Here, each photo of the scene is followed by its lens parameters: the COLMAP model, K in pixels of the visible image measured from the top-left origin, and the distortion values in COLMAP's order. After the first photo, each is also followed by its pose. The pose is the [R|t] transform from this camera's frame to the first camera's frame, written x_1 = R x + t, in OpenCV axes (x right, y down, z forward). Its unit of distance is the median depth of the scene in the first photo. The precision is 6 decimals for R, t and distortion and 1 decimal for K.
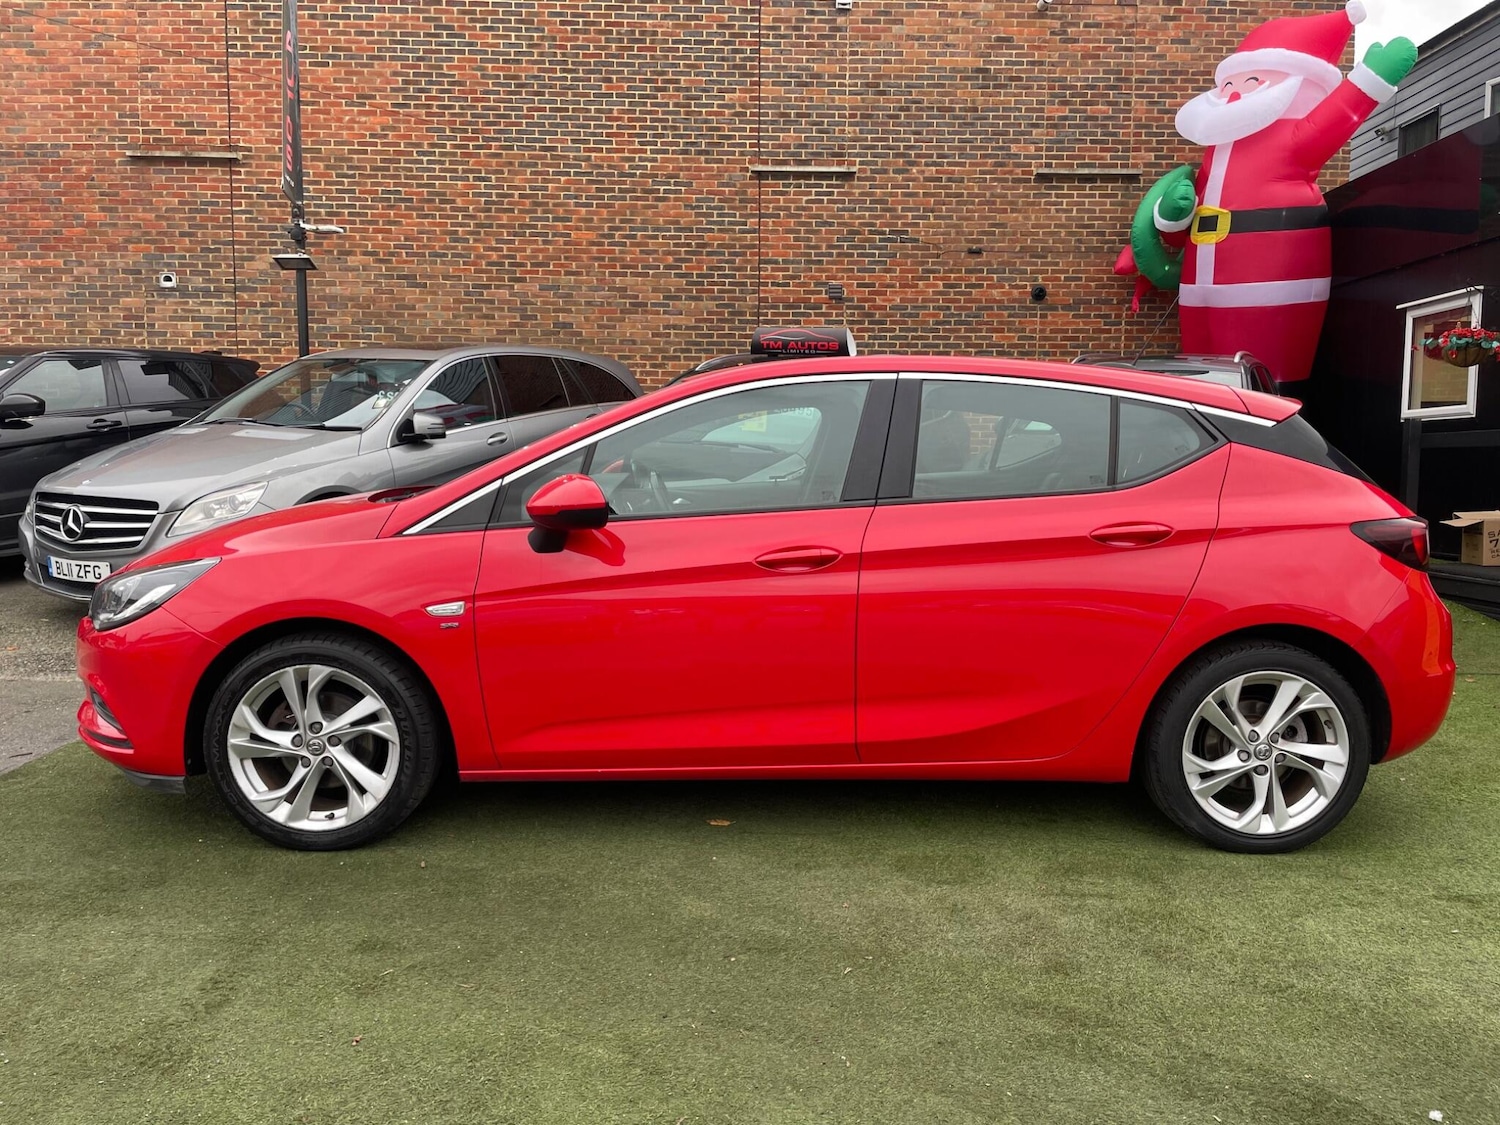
lens RADIAL K [[1119.6, 0, 756.2], [0, 1119.6, 571.9], [0, 0, 1]] dist [0.092951, -0.120279]
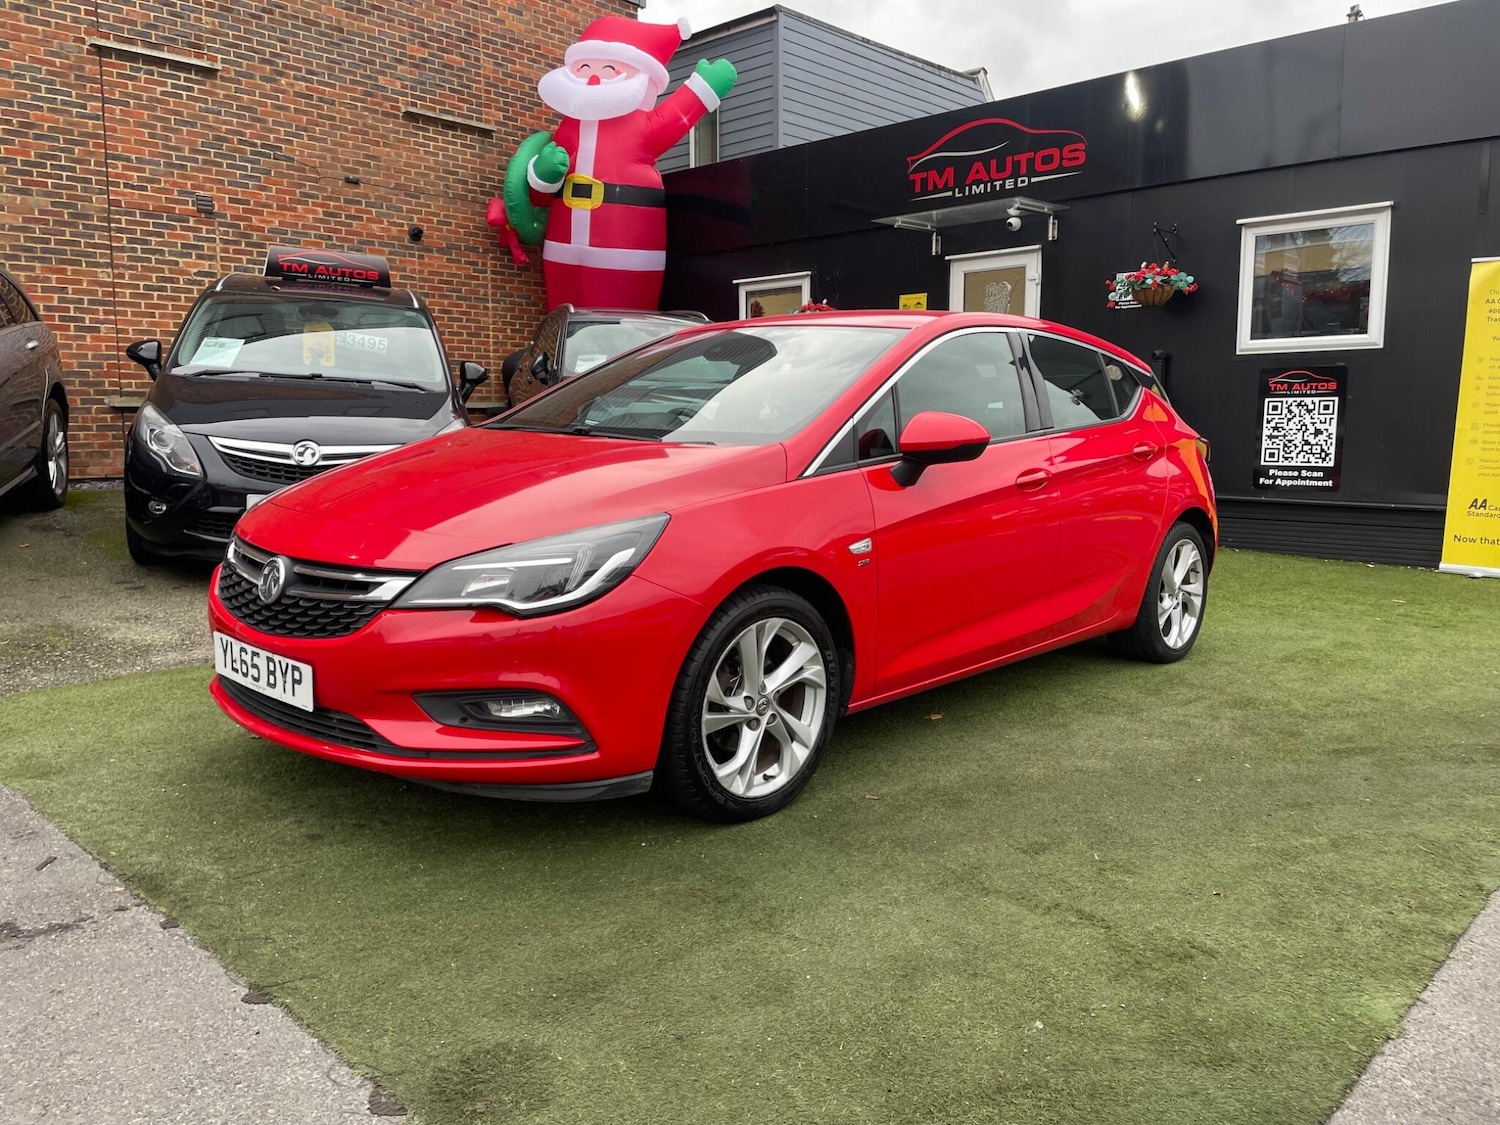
lens RADIAL K [[1118.7, 0, 733.8], [0, 1118.7, 548.7], [0, 0, 1]] dist [0.094146, -0.125438]
pose [[0.704991, -0.091360, 0.703307, -0.284517], [0.070045, 0.995789, 0.059141, -0.008763], [-0.705749, 0.007570, 0.708422, 0.097263]]
